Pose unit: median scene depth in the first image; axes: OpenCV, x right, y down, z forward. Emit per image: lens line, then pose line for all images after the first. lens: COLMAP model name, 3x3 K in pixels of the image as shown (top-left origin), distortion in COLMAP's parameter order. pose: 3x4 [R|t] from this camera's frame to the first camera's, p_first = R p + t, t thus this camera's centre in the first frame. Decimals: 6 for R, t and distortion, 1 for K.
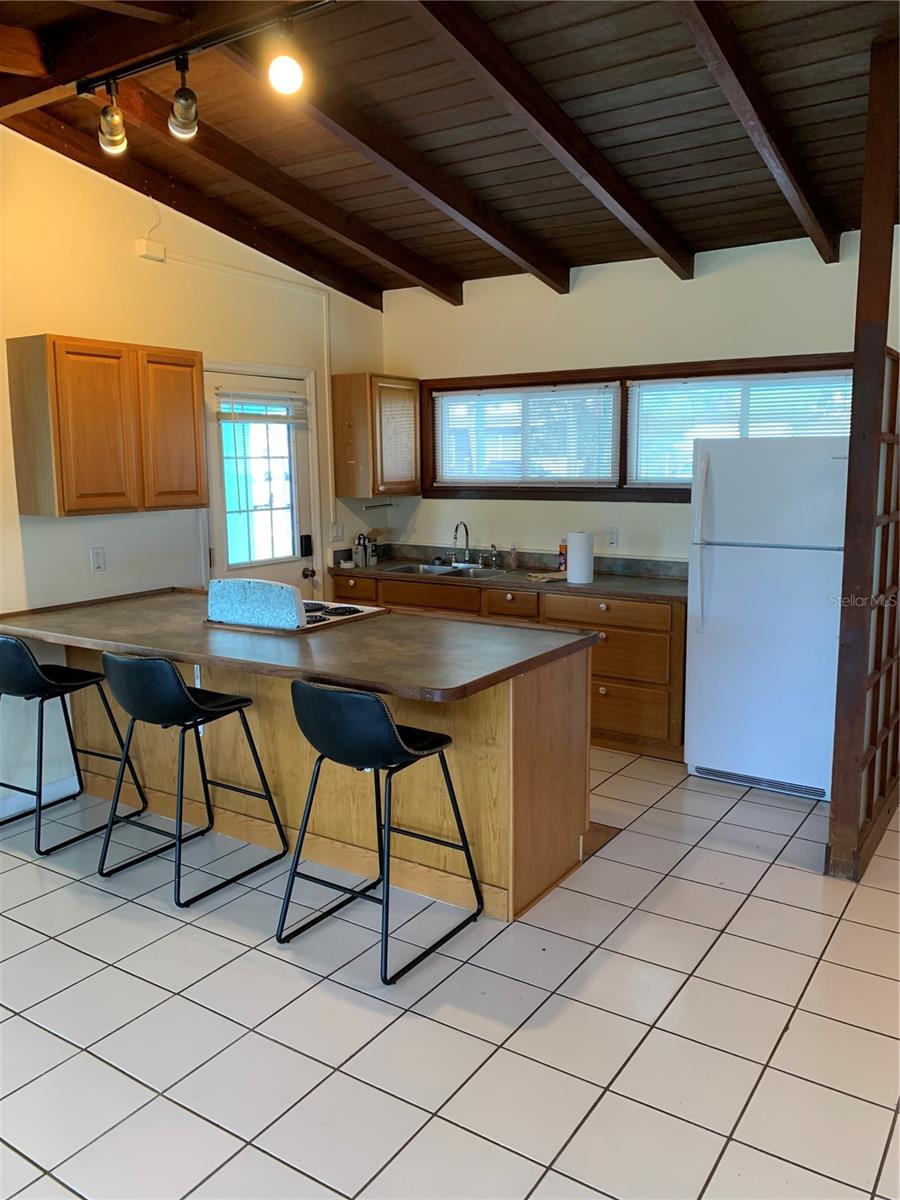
lens RADIAL K [[928.0, 0, 451.2], [0, 928.0, 595.5], [0, 0, 1]] dist [0.047864, -0.084854]
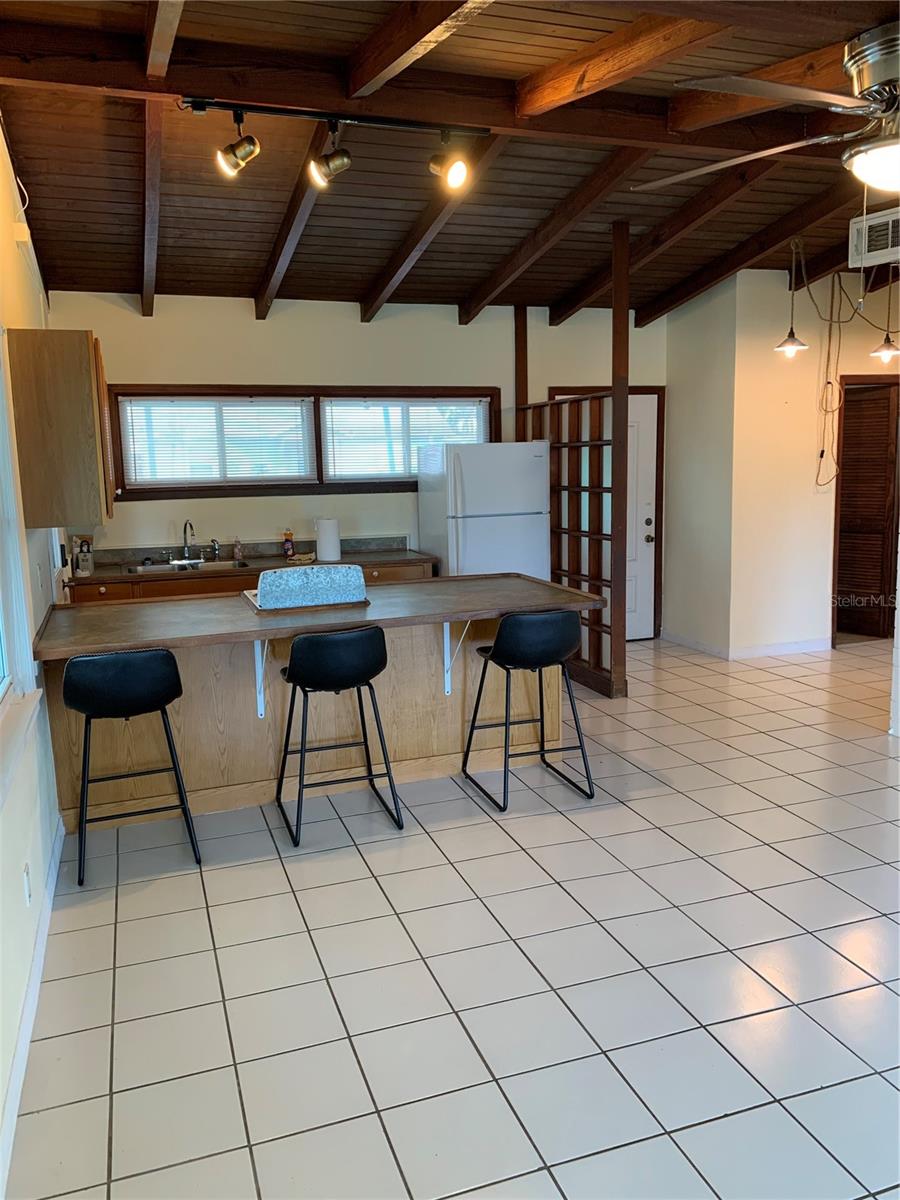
lens RADIAL K [[928.0, 0, 450.9], [0, 928.0, 603.0], [0, 0, 1]] dist [0.047864, -0.084854]
pose [[0.607394, -0.129614, 0.783755, -0.699997], [0.131276, 0.989412, 0.061889, -0.012627], [-0.783479, 0.065298, 0.617979, 0.112607]]
